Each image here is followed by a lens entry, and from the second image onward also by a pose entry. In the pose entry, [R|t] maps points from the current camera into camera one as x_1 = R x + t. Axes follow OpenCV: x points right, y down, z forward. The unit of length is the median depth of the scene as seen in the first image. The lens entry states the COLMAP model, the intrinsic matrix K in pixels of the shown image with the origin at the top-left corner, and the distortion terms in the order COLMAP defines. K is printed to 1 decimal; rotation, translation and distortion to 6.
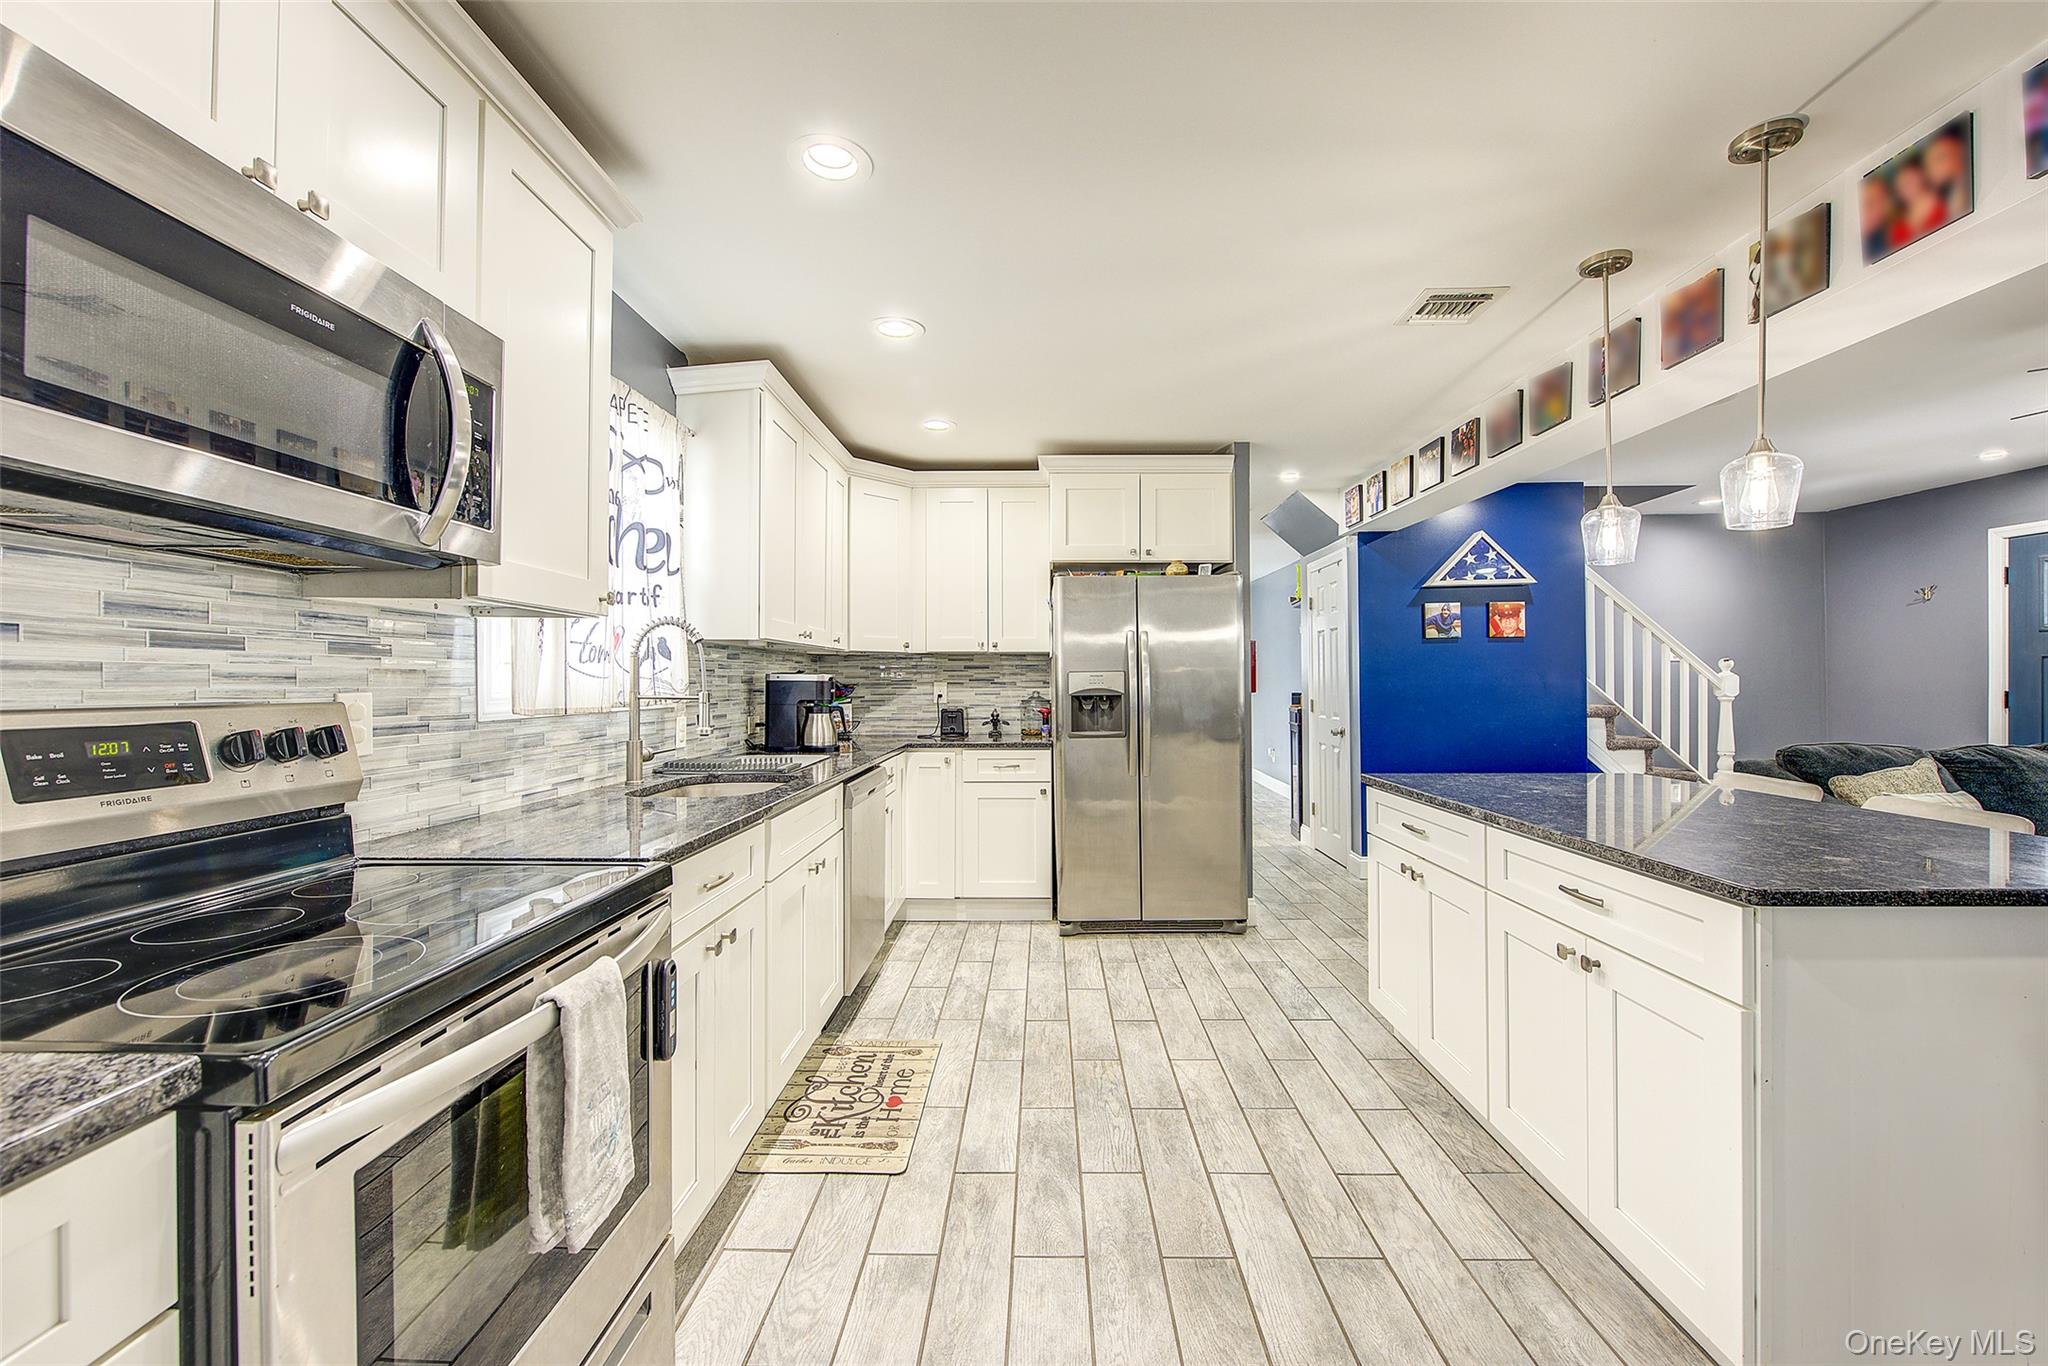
lens RADIAL K [[806.0, 0, 1028.2], [0, 806.0, 682.1], [0, 0, 1]] dist [0.002783, -0.001027]
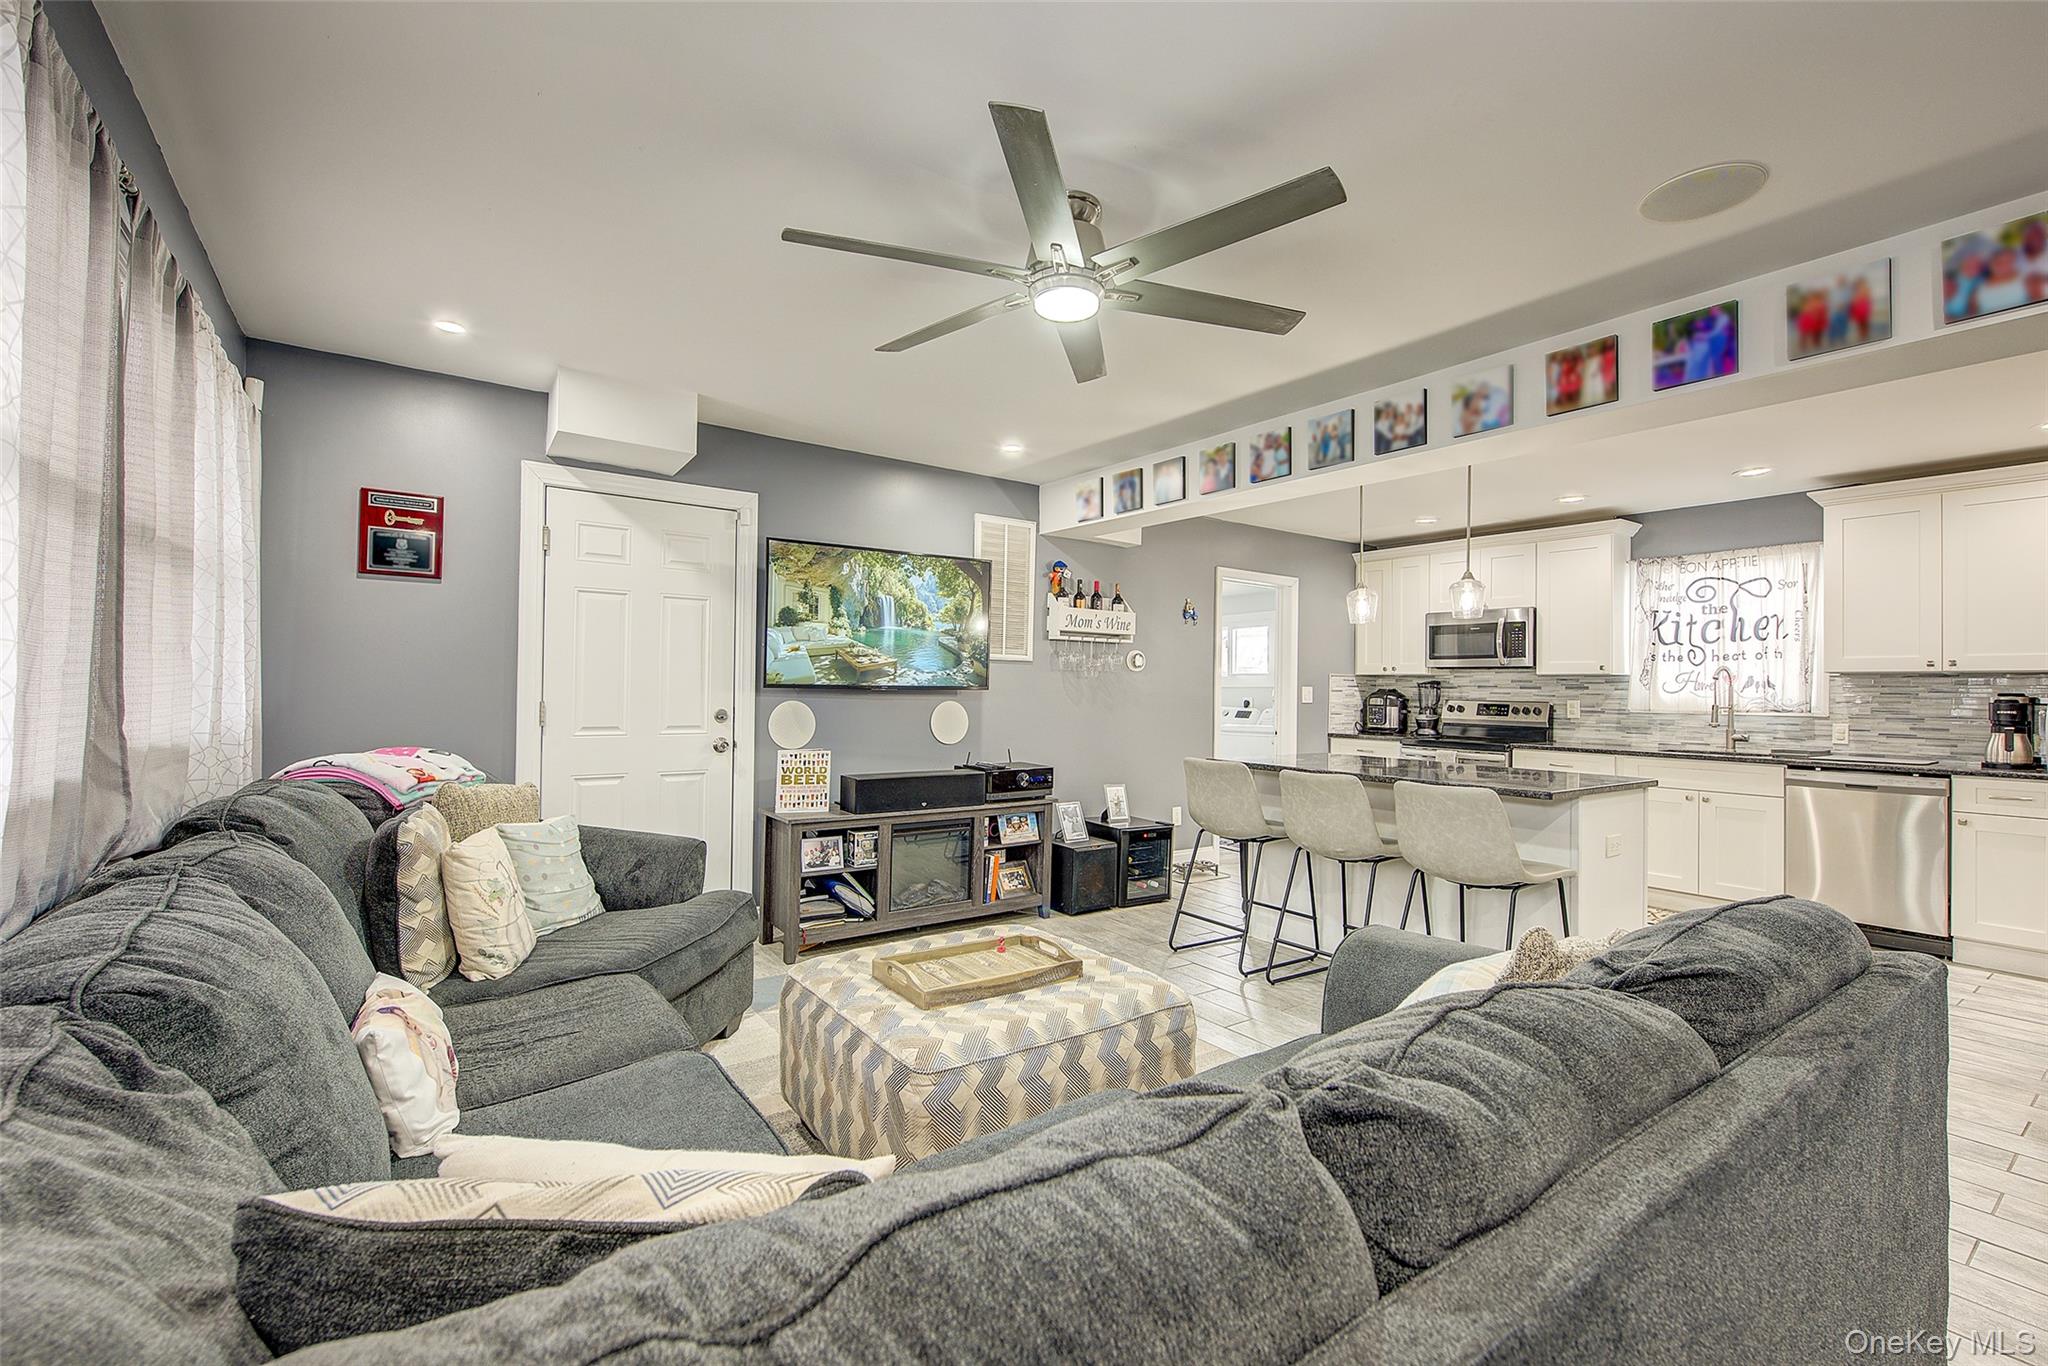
lens RADIAL K [[894.4, 0, 1016.6], [0, 894.4, 678.3], [0, 0, 1]] dist [0.000659, -0.002053]
pose [[-0.794294, -0.015080, -0.607346, 1.636593], [-0.012376, 0.999886, -0.008642, -0.008580], [0.607408, 0.000653, -0.794390, 1.227338]]
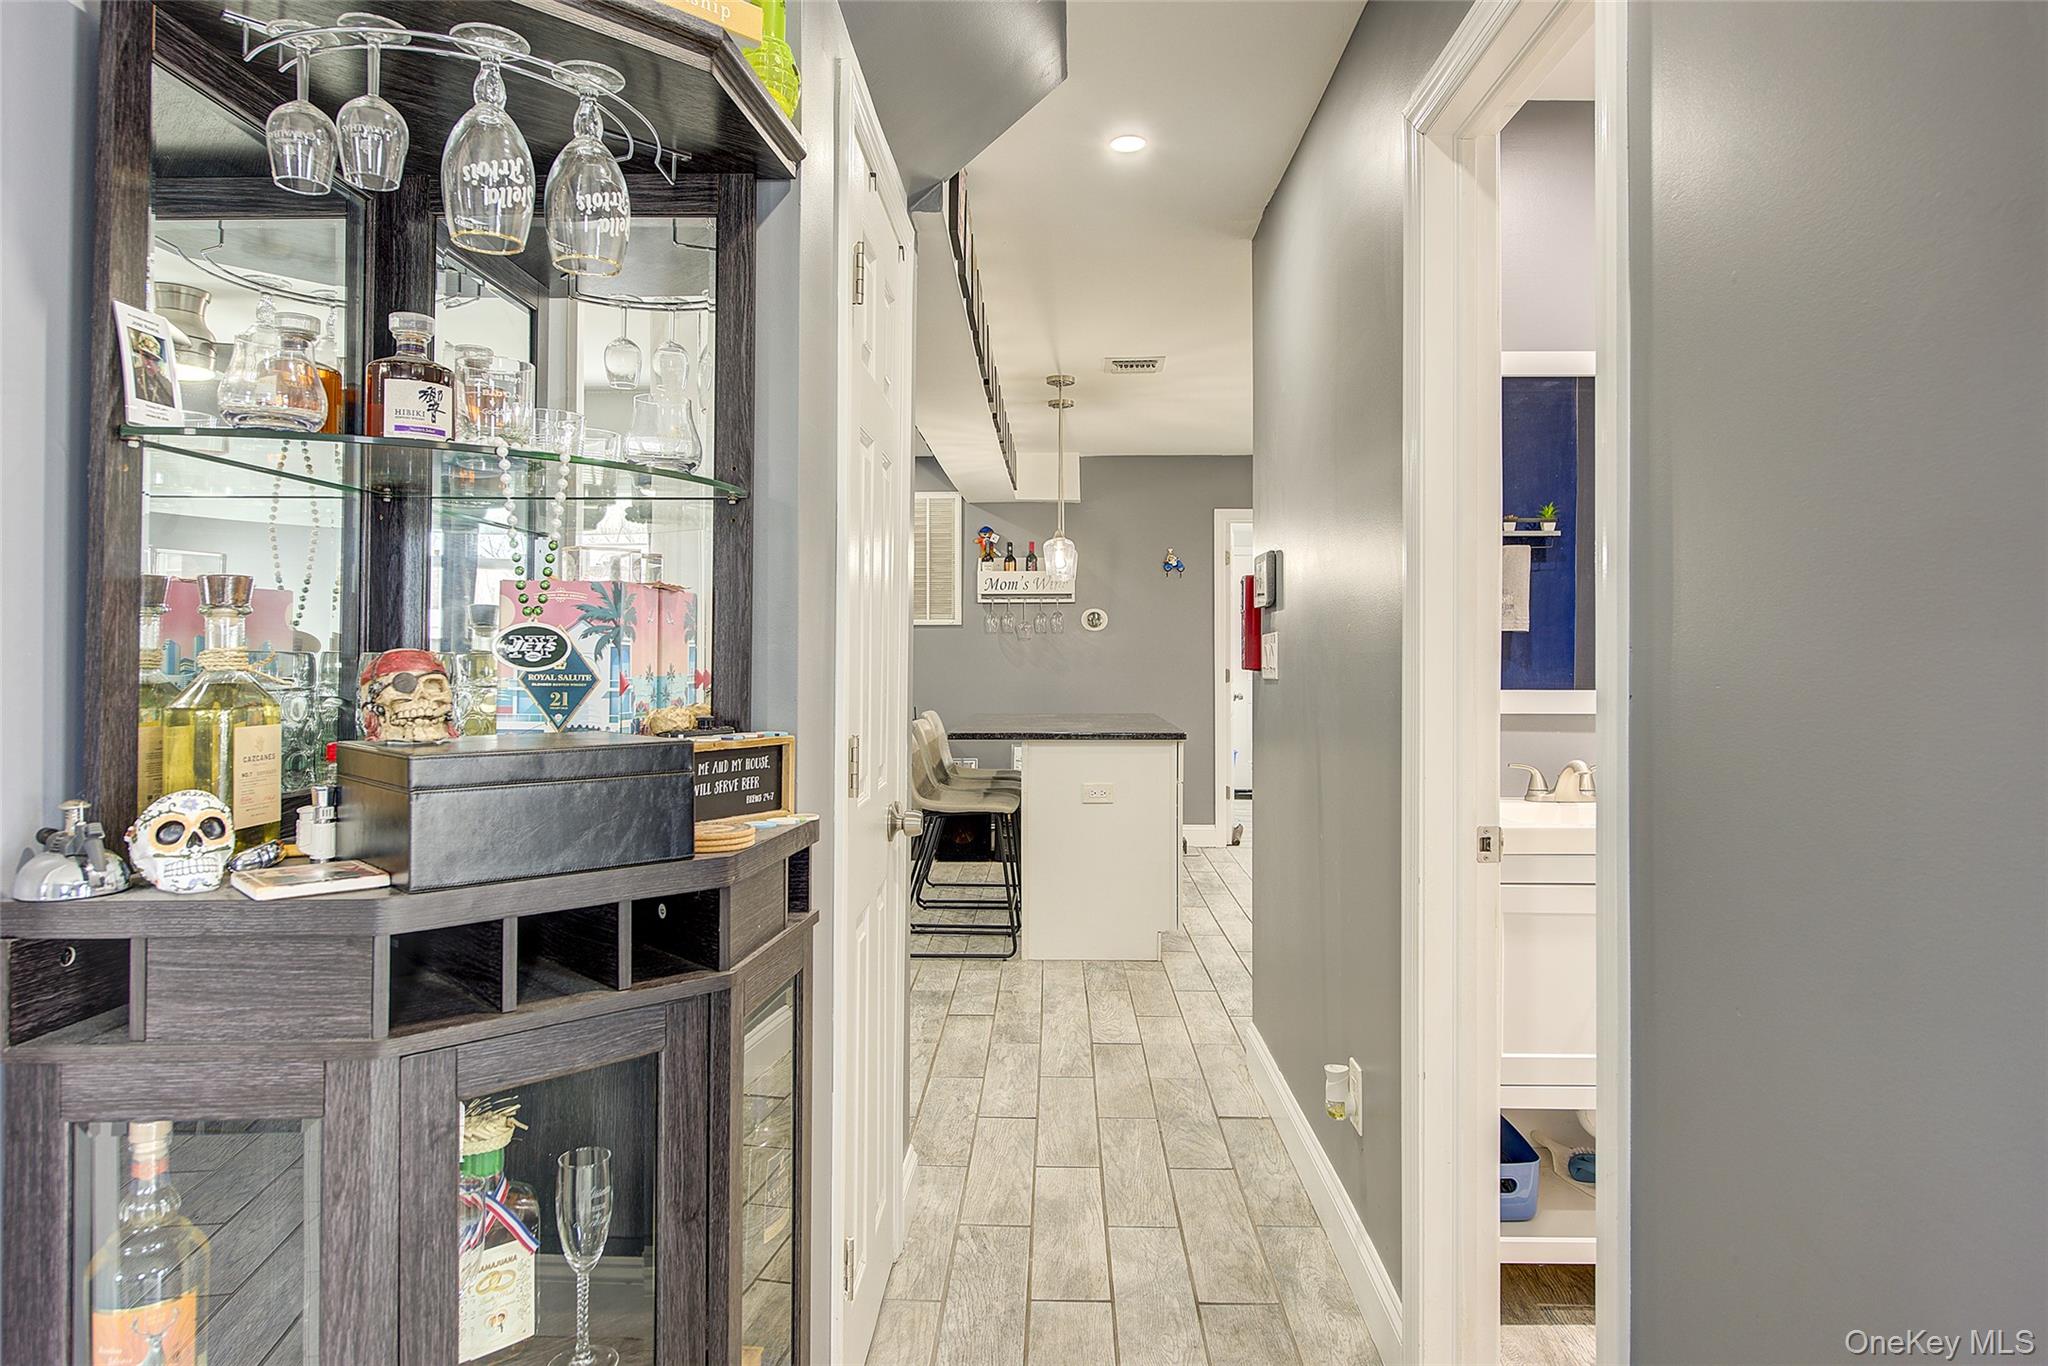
lens RADIAL K [[1273.5, 0, 1030.4], [0, 1273.5, 662.5], [0, 0, 1]] dist [-0.000863, -0.000050]
pose [[-0.999974, 0.005617, 0.004526, 0.526214], [0.005668, 0.999918, 0.011459, -0.008181], [-0.004461, 0.011484, -0.999924, 2.353595]]
